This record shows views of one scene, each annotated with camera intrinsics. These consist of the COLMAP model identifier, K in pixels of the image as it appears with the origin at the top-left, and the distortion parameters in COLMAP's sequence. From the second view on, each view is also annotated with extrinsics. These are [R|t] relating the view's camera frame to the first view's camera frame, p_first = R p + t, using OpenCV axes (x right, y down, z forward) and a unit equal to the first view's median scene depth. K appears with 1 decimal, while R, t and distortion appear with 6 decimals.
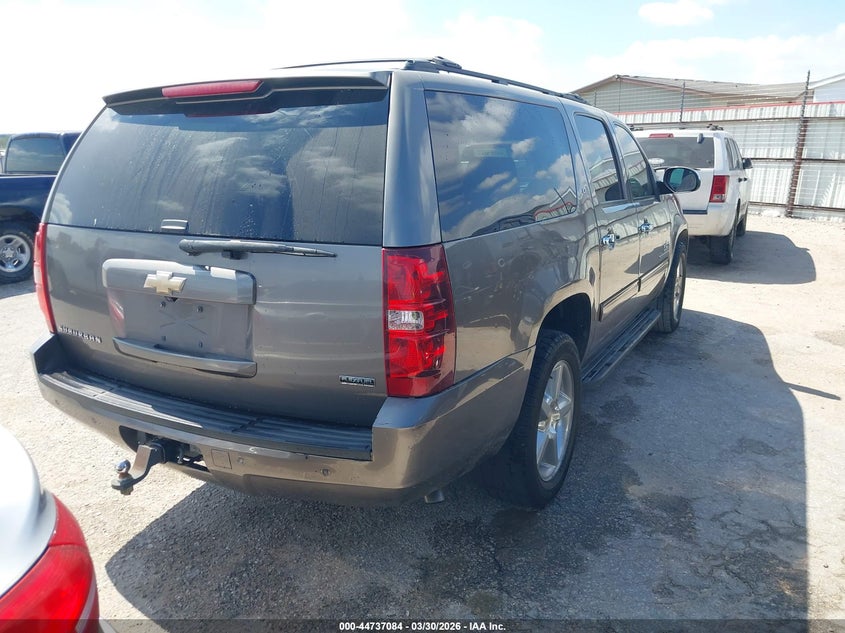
lens RADIAL K [[675.7, 0, 431.8], [0, 675.7, 321.6], [0, 0, 1]] dist [0.003752, 0.001139]
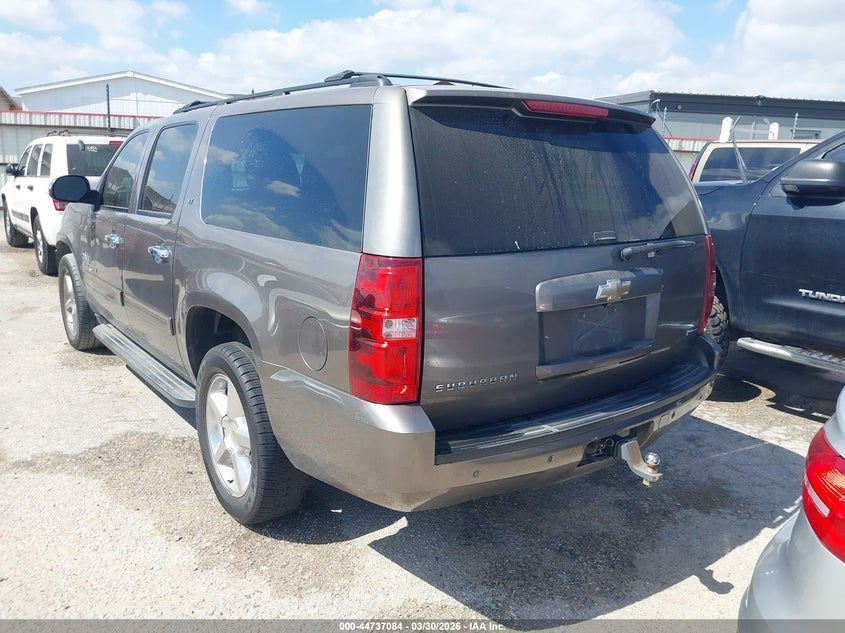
lens RADIAL K [[675.7, 0, 431.8], [0, 675.7, 321.6], [0, 0, 1]] dist [0.003752, 0.001139]
pose [[0.418261, -0.186233, 0.889030, -1.290199], [0.193723, 0.974527, 0.113002, -0.162117], [-0.887428, 0.124961, 0.443684, 0.680796]]
